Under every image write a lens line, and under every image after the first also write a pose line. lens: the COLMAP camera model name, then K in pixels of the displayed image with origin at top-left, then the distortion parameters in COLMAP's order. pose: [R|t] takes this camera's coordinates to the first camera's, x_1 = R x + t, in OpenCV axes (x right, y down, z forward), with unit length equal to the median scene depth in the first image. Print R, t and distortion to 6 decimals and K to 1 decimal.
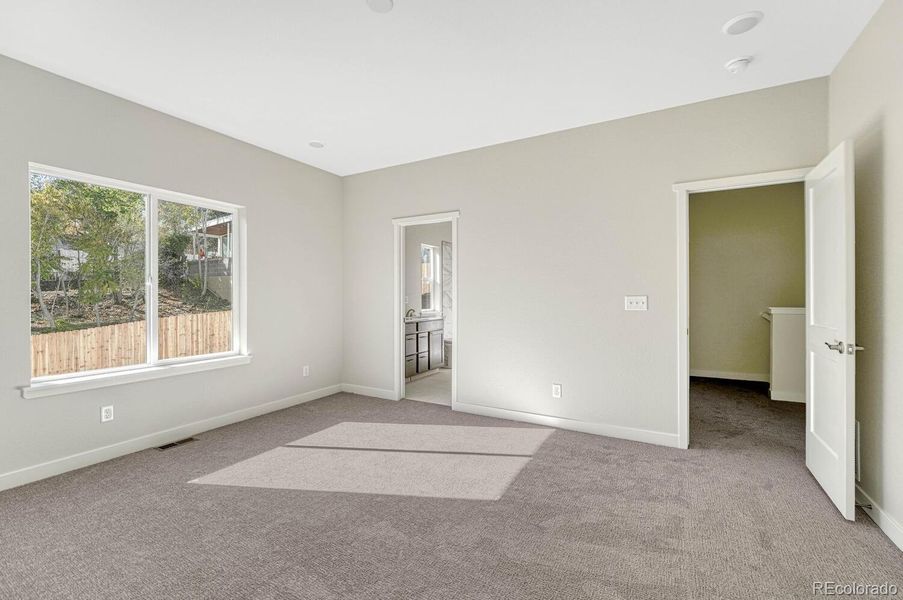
lens RADIAL K [[376.4, 0, 454.8], [0, 376.4, 298.9], [0, 0, 1]] dist [-0.011068, 0.001622]
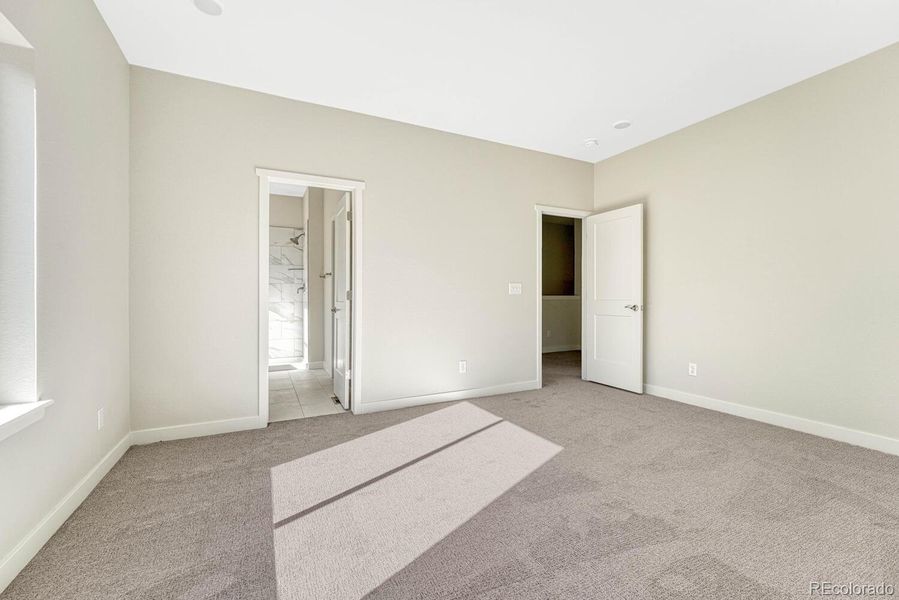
lens RADIAL K [[374.7, 0, 457.2], [0, 374.7, 295.1], [0, 0, 1]] dist [-0.011068, 0.001622]
pose [[0.564299, -0.000888, 0.825570, -0.723329], [0.007707, 0.999962, -0.004192, 0.040004], [-0.825534, 0.008728, 0.564284, 0.419903]]
